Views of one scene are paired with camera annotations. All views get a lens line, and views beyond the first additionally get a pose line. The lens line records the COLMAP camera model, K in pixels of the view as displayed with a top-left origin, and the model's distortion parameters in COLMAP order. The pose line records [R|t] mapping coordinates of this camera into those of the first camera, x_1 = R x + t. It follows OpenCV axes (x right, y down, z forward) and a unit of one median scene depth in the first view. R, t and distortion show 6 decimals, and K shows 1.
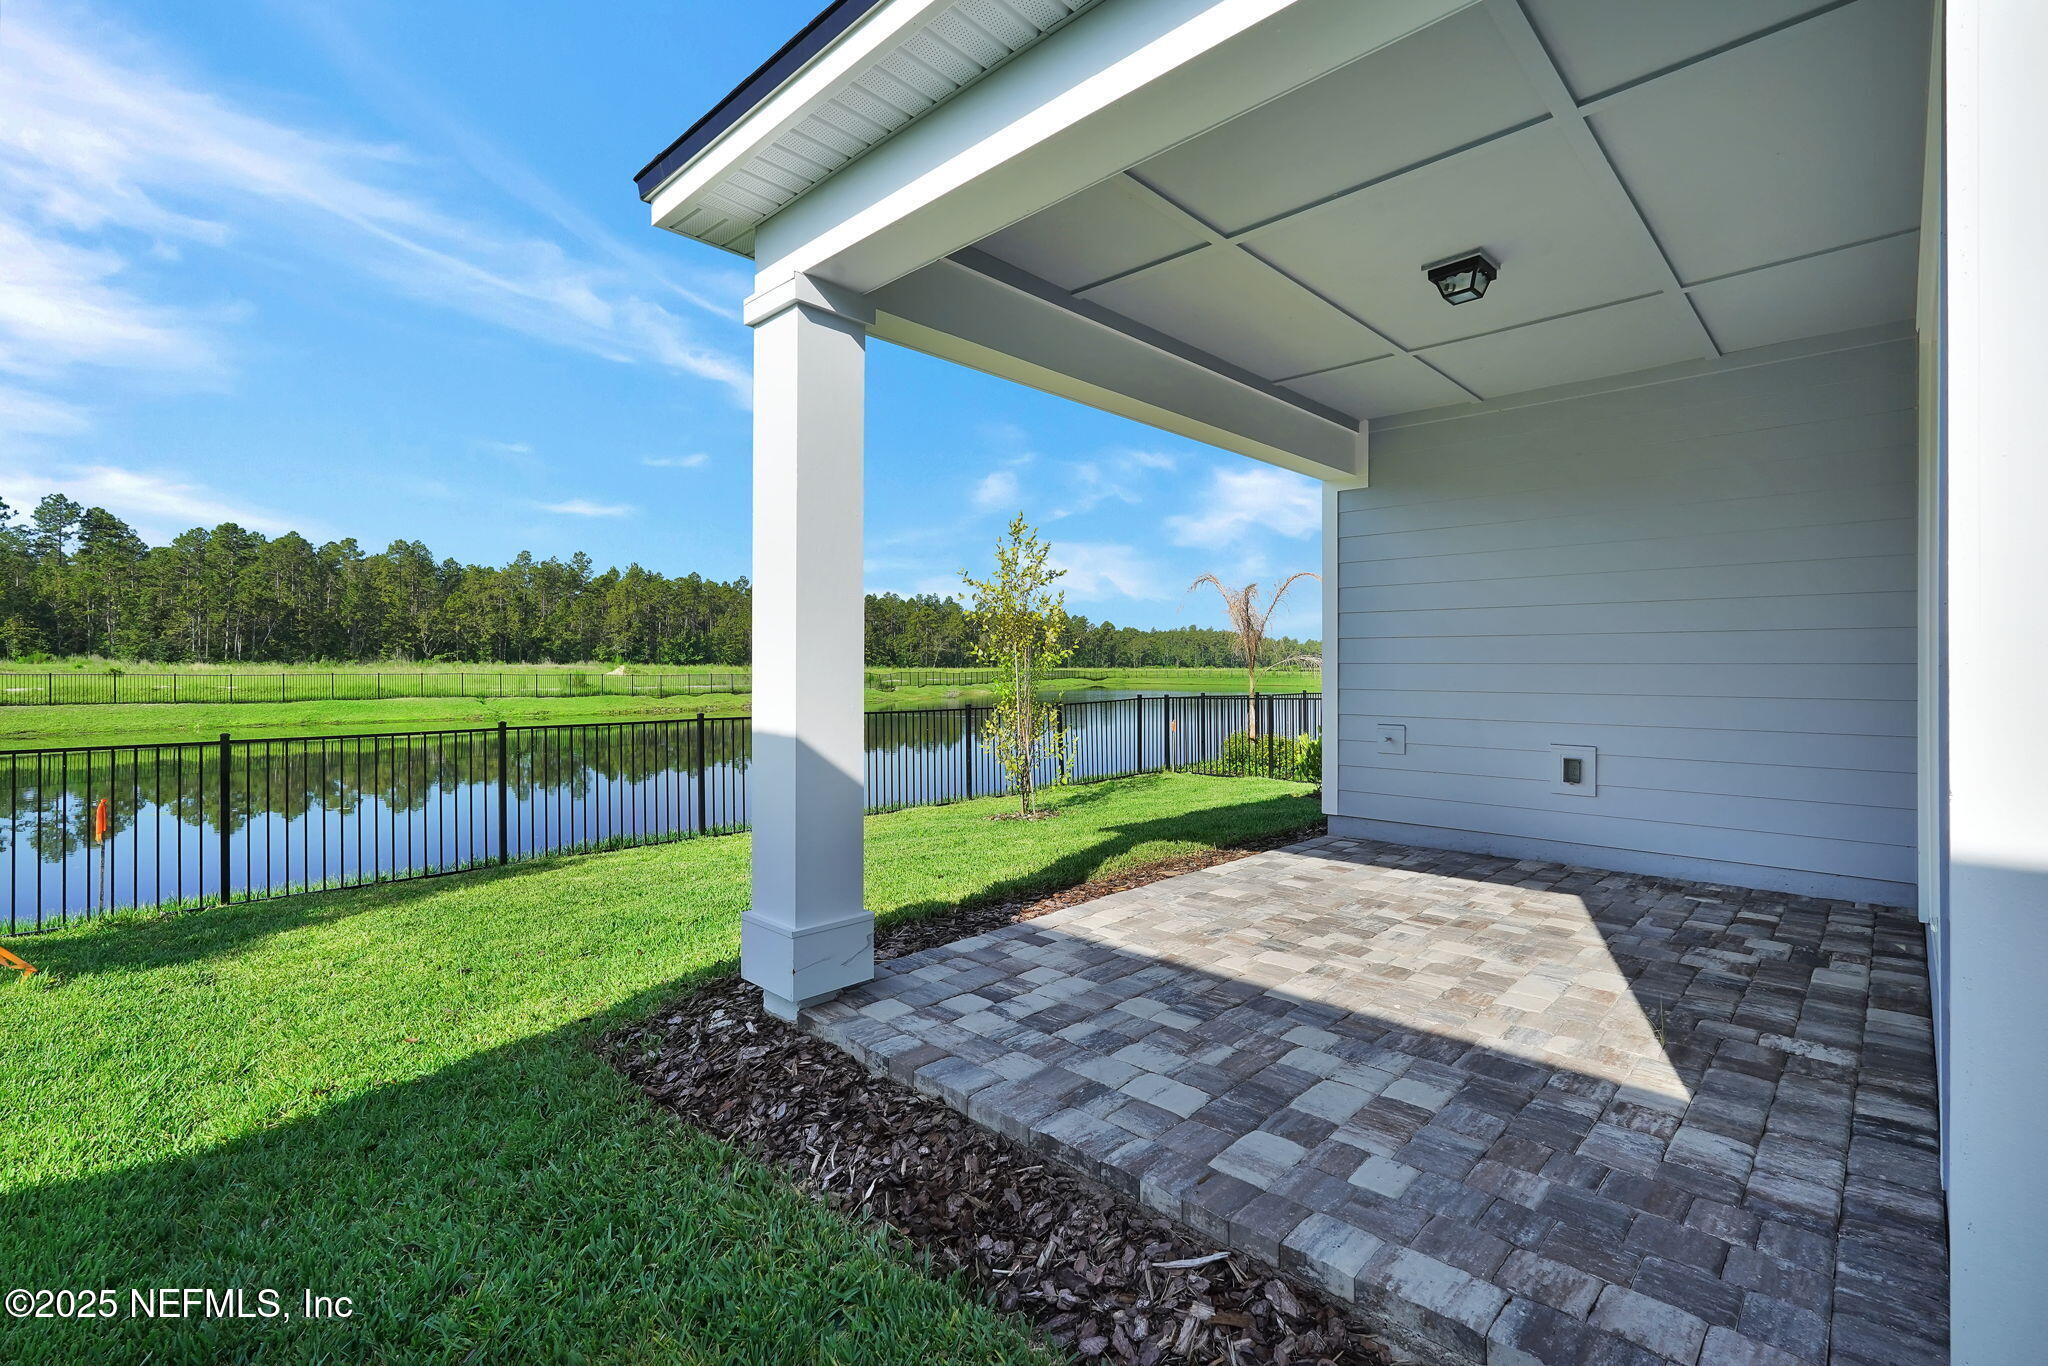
lens RADIAL K [[909.8, 0, 1038.1], [0, 909.8, 667.9], [0, 0, 1]] dist [-0.005617, 0.001730]
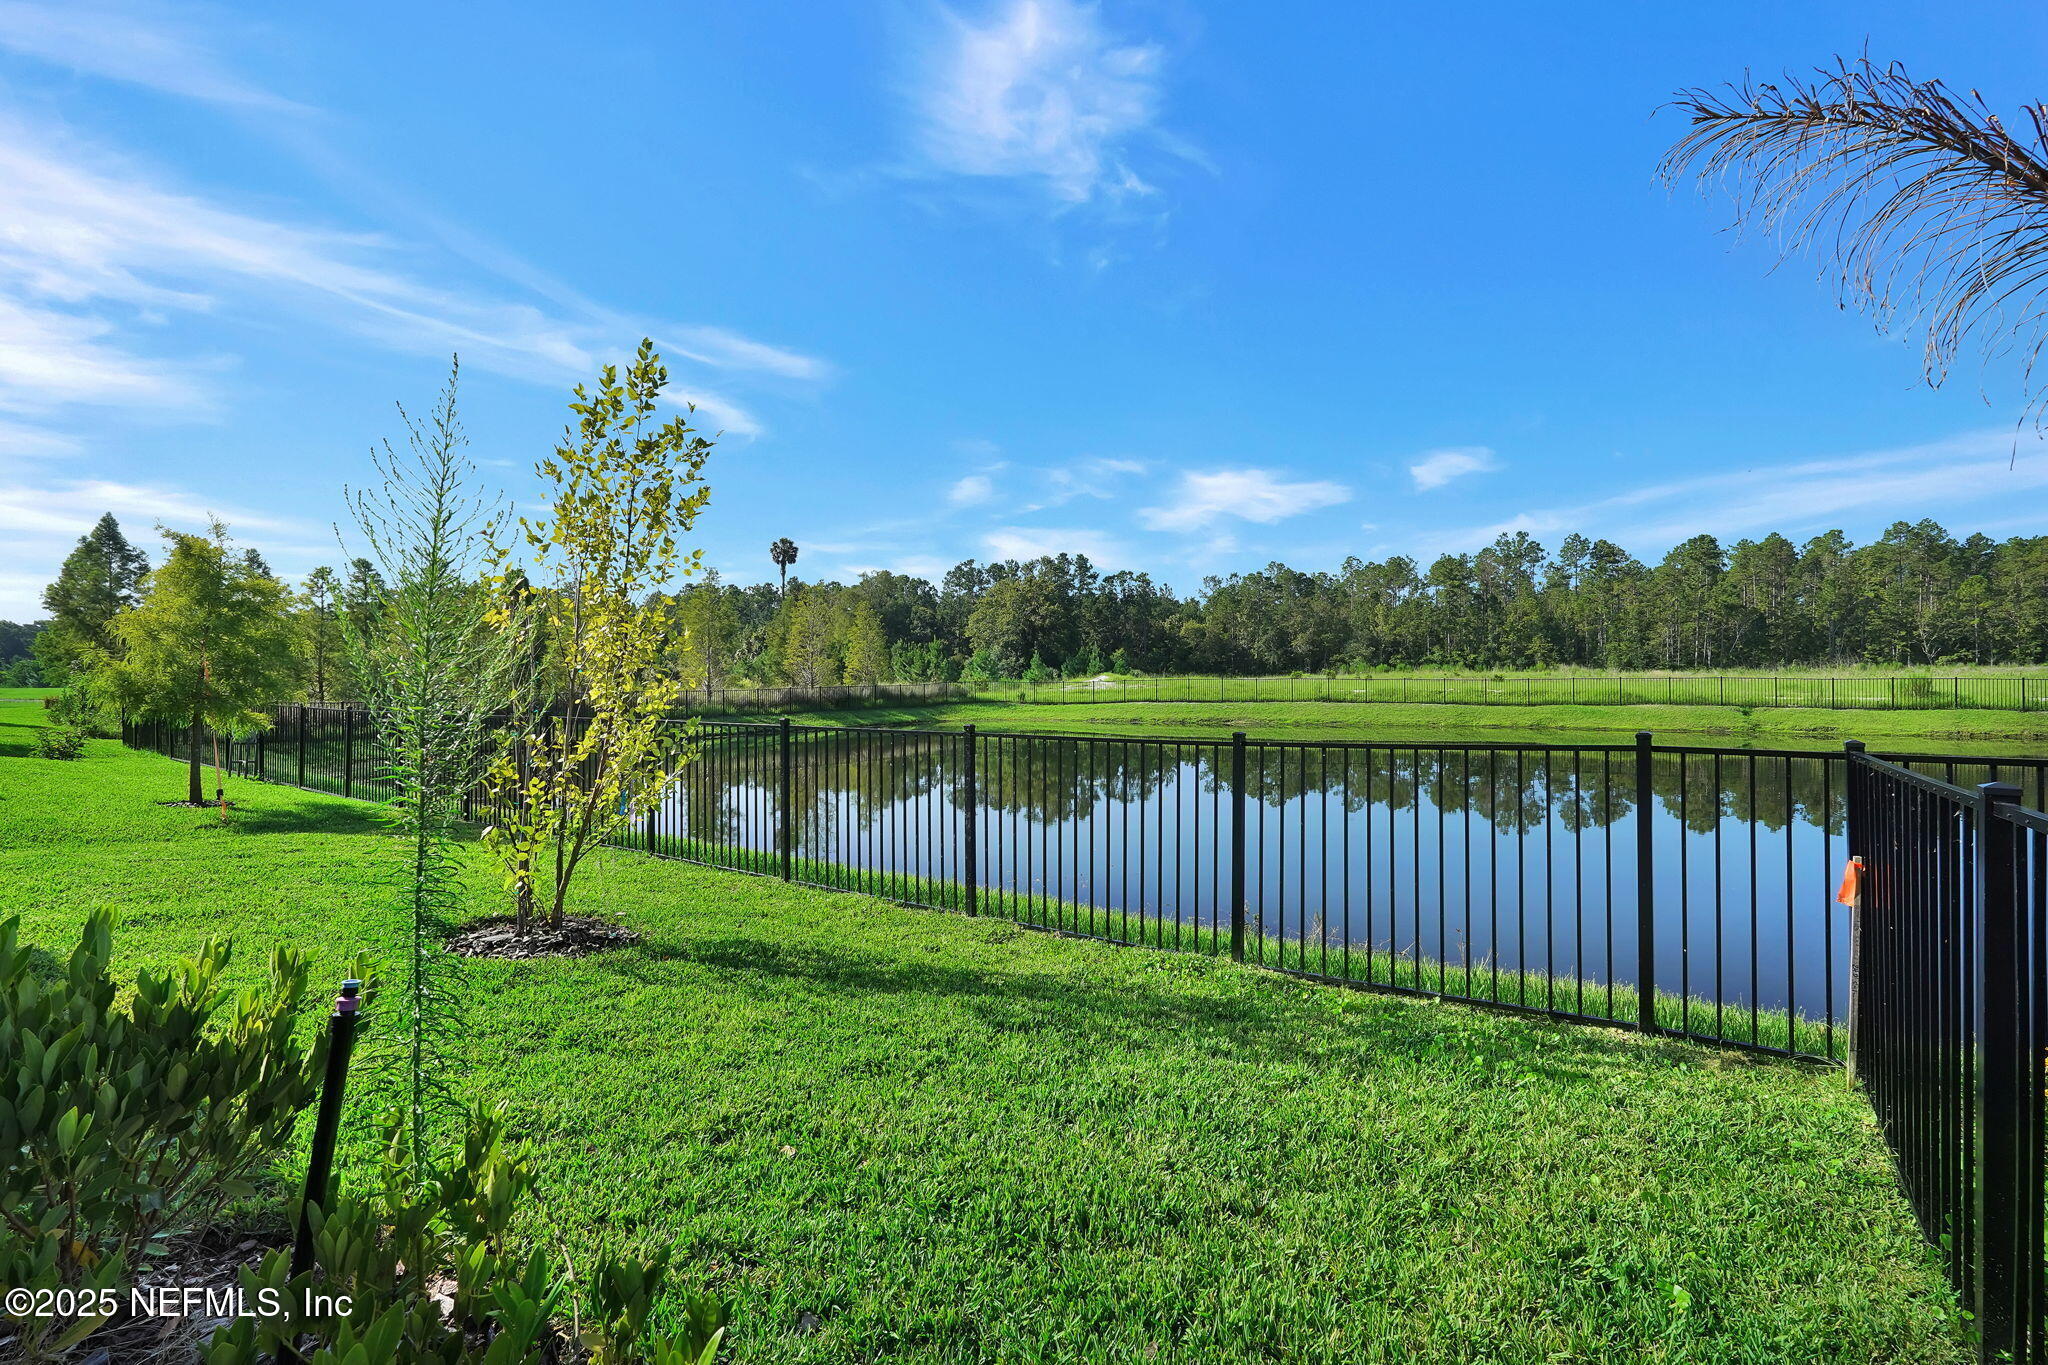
lens RADIAL K [[909.8, 0, 1030.8], [0, 909.8, 682.1], [0, 0, 1]] dist [-0.005617, 0.001730]
pose [[0.129520, 0.000417, -0.991577, 0.056364], [0.007854, 0.999968, 0.001447, 0.002219], [0.991546, -0.007975, 0.129512, 0.137783]]
